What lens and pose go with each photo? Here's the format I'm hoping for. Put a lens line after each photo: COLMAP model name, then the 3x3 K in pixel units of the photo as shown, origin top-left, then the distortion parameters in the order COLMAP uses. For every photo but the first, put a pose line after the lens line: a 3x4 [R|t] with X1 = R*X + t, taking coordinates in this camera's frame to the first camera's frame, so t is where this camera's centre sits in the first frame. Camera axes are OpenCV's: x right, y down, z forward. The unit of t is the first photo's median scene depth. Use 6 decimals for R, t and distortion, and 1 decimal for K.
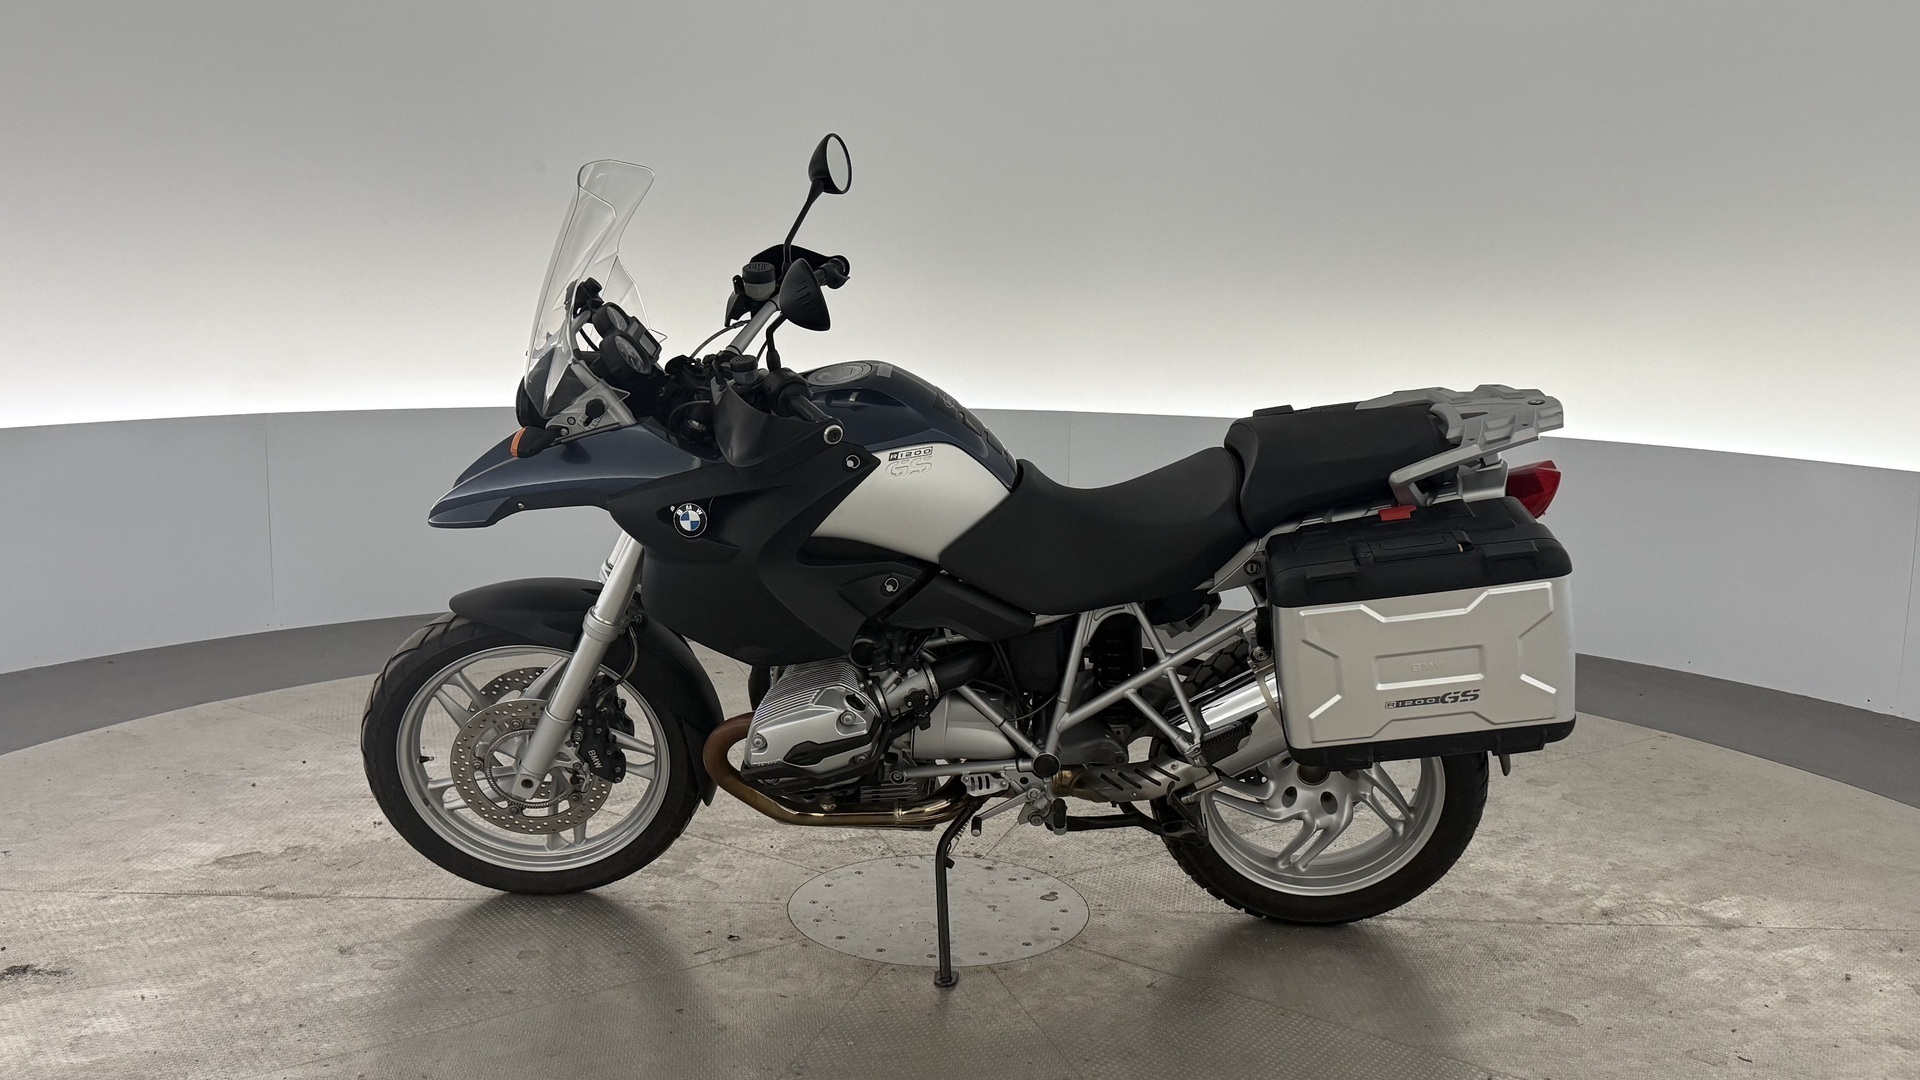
lens RADIAL K [[1747.3, 0, 960.0], [0, 1747.3, 540.0], [0, 0, 1]] dist [0.158320, -0.346723]
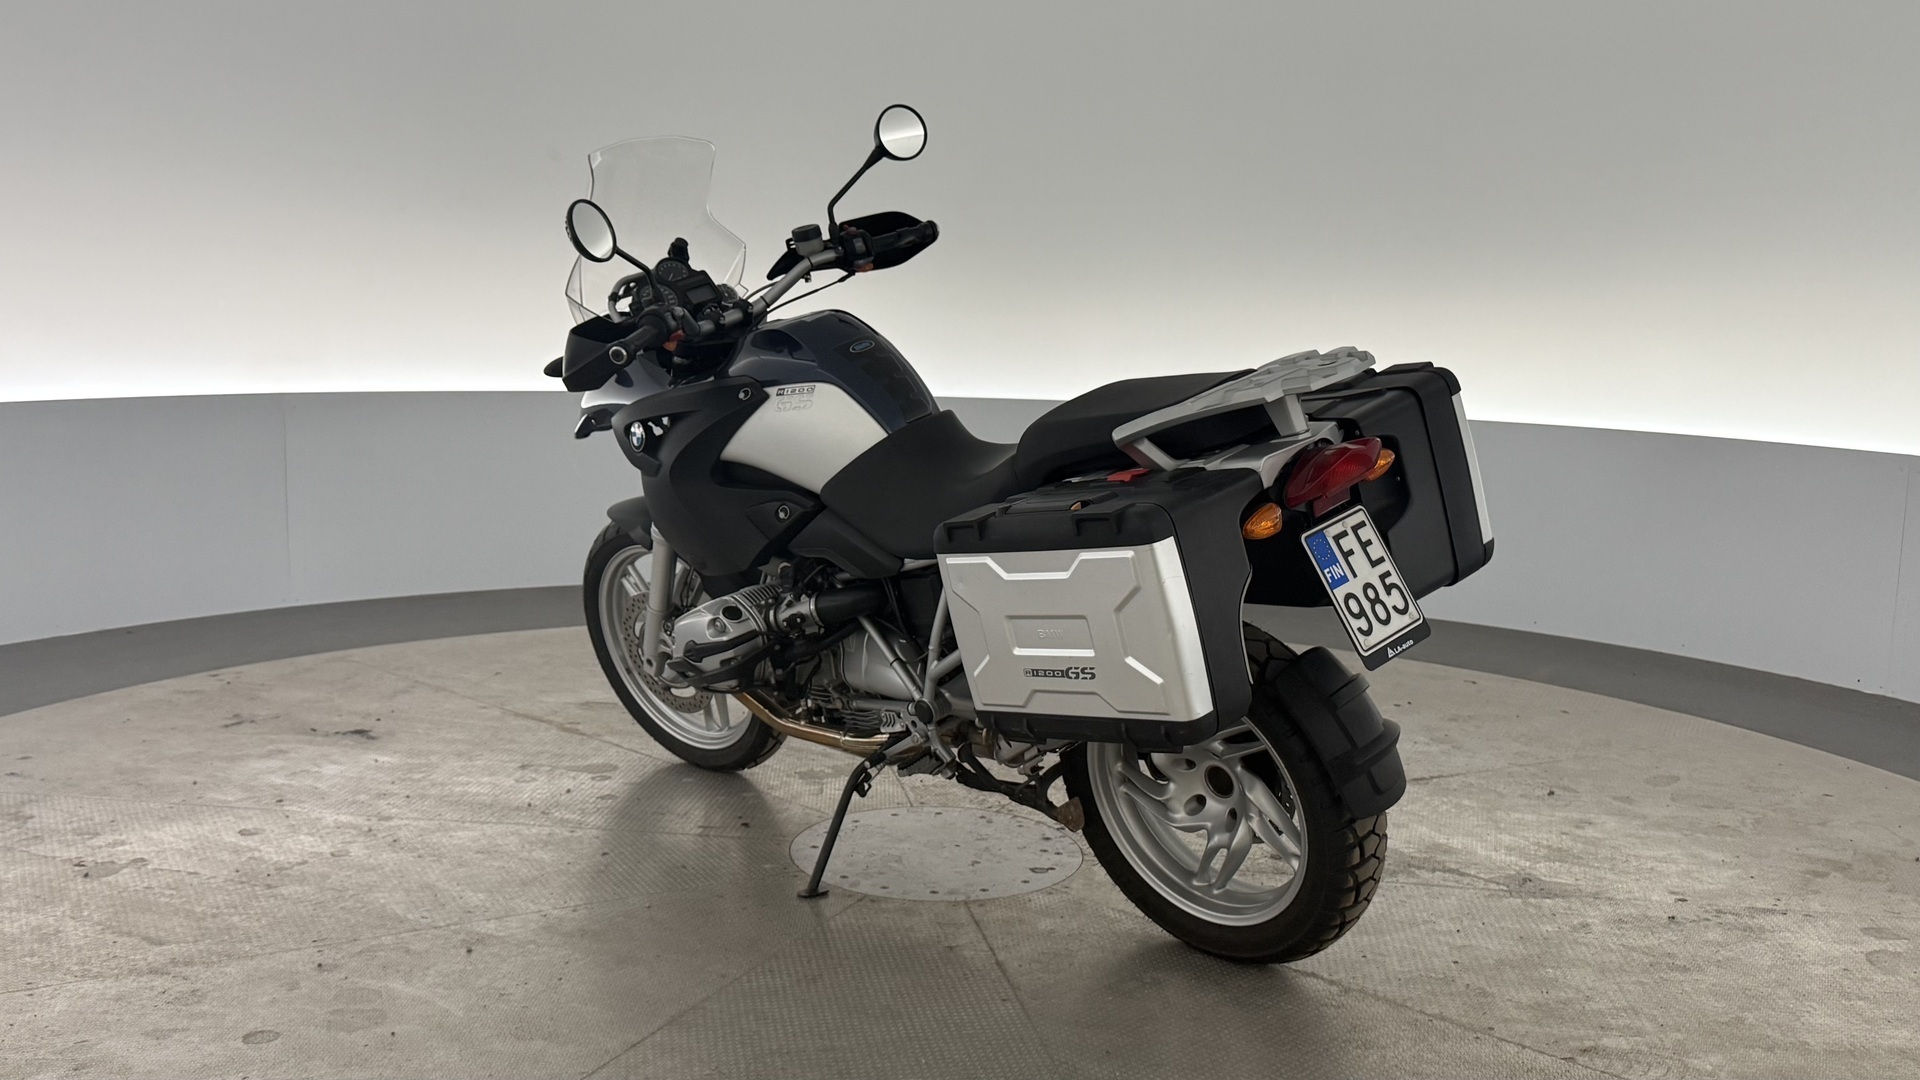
lens RADIAL K [[1748.8, 0, 960.0], [0, 1748.8, 540.0], [0, 0, 1]] dist [0.142291, -0.000658]
pose [[0.736394, 0.096779, -0.669595, 0.759317], [-0.117616, 0.992958, 0.014167, 0.014380], [0.666251, 0.068323, 0.742591, 0.266476]]
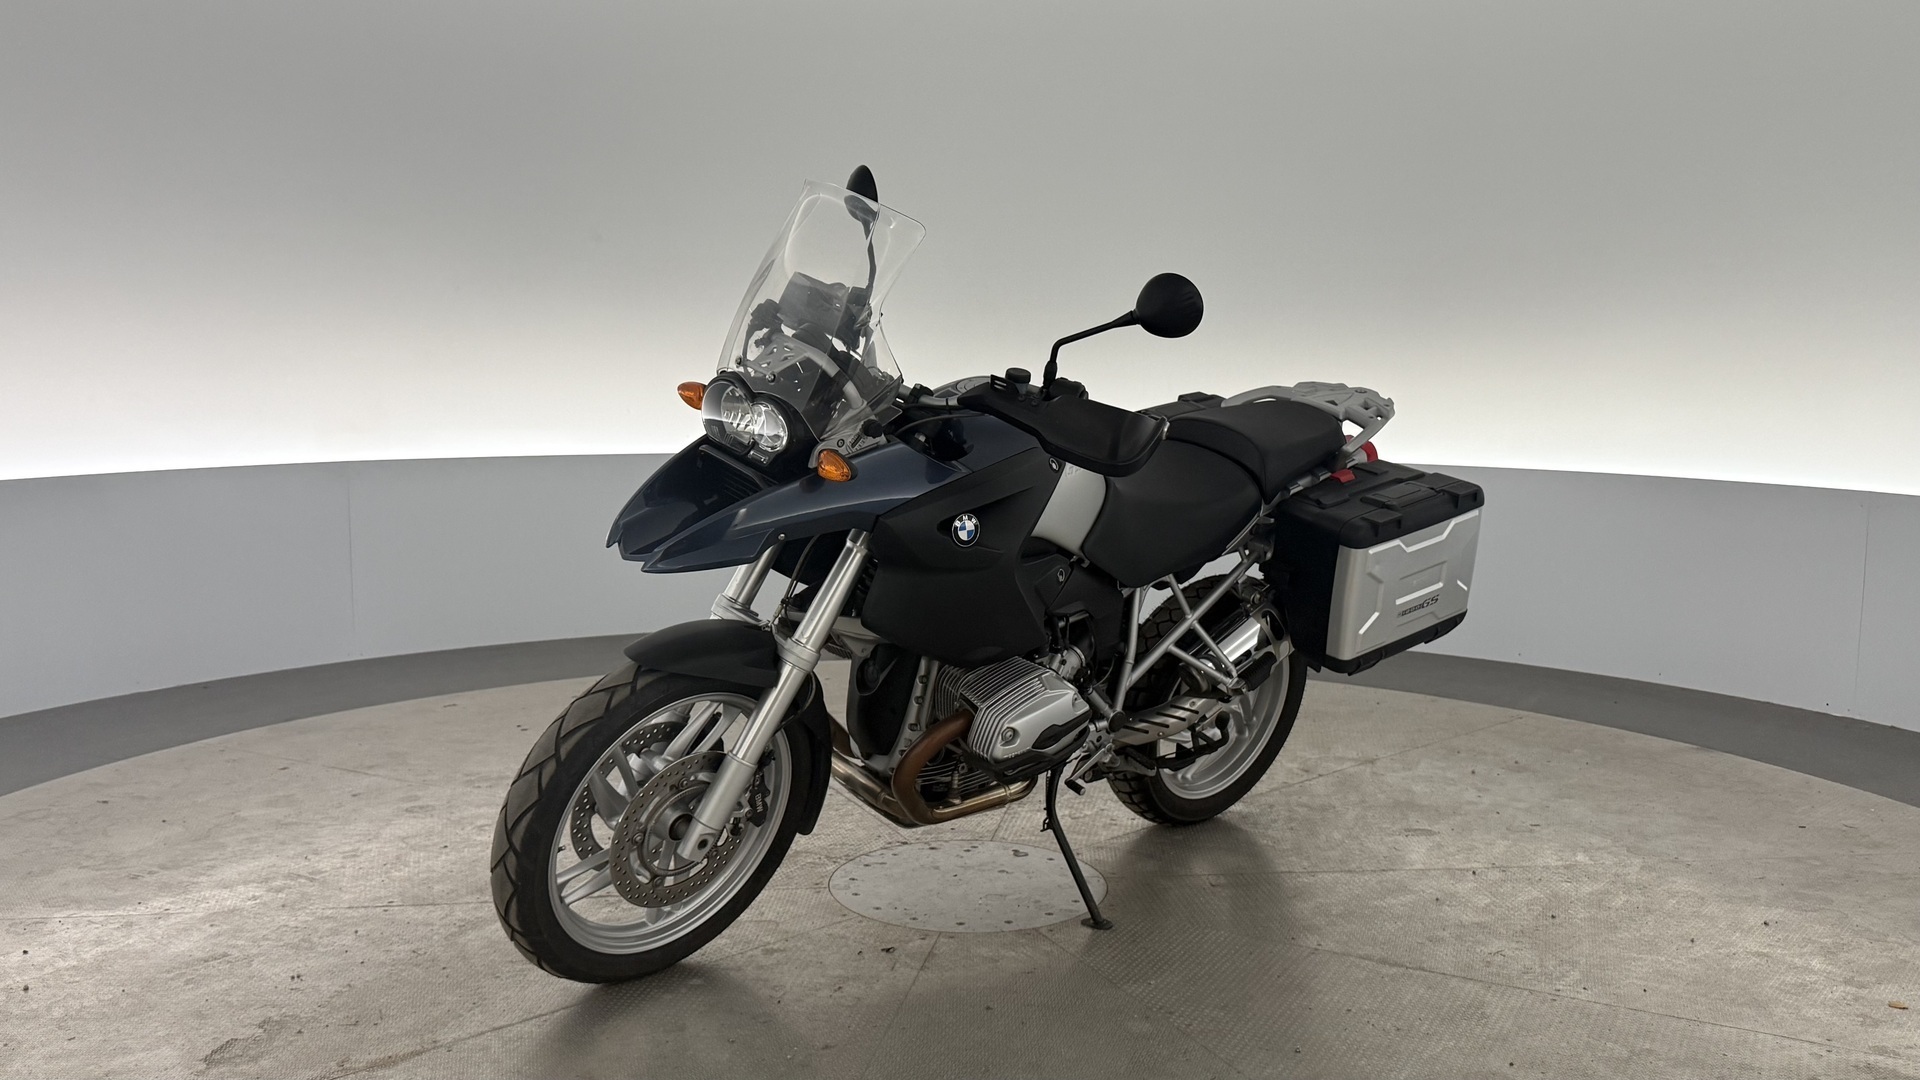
lens RADIAL K [[1629.8, 0, 960.0], [0, 1629.8, 540.0], [0, 0, 1]] dist [0.111602, -0.000275]
pose [[0.722048, -0.096805, 0.685037, -0.780364], [0.117912, 0.992895, 0.016027, -0.020400], [-0.681721, 0.069202, 0.728332, 0.288280]]
